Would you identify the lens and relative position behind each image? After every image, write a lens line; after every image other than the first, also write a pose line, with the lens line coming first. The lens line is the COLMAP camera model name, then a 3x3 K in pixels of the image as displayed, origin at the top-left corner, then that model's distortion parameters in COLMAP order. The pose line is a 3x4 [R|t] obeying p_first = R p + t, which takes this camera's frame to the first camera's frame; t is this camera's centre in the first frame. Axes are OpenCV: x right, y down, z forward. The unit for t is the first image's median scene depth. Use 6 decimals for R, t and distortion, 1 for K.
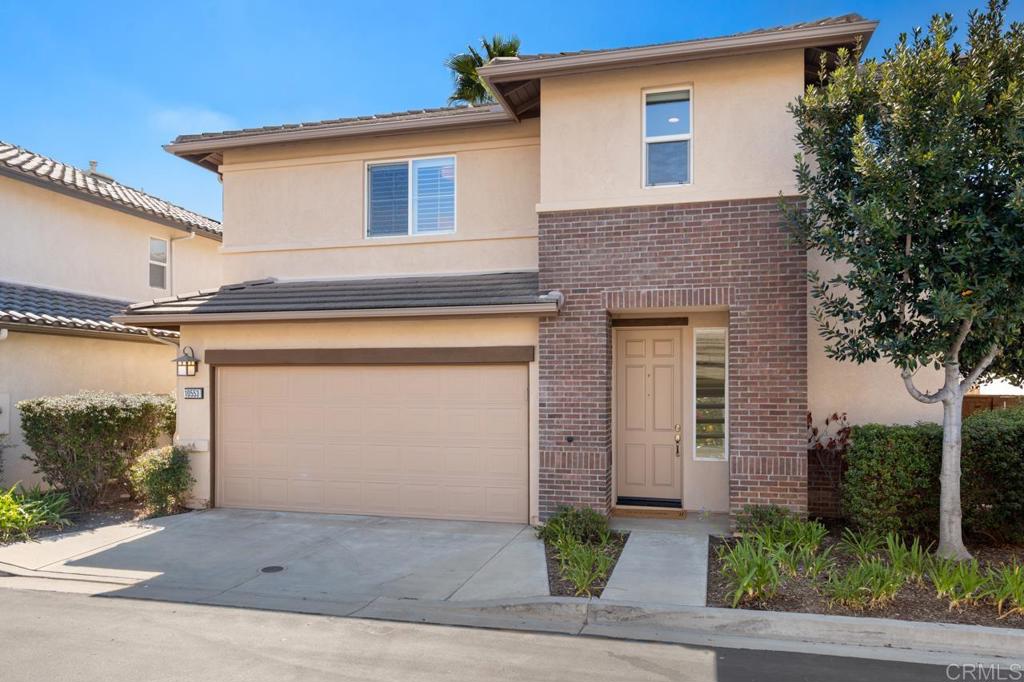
lens RADIAL K [[659.9, 0, 536.7], [0, 659.9, 398.5], [0, 0, 1]] dist [0.000503, 0.003628]
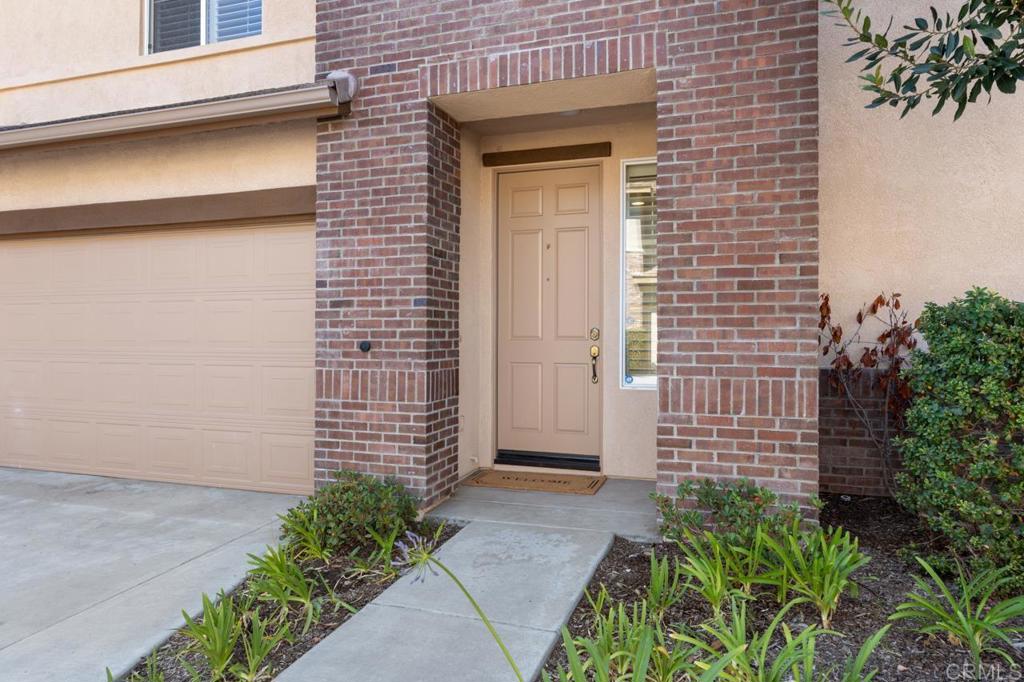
lens RADIAL K [[659.9, 0, 509.2], [0, 659.9, 338.1], [0, 0, 1]] dist [0.000503, 0.003628]
pose [[0.997957, 0.000321, -0.063891, 0.206713], [-0.000214, 0.999999, 0.001679, 0.055649], [0.063892, -0.001662, 0.997955, 0.485396]]
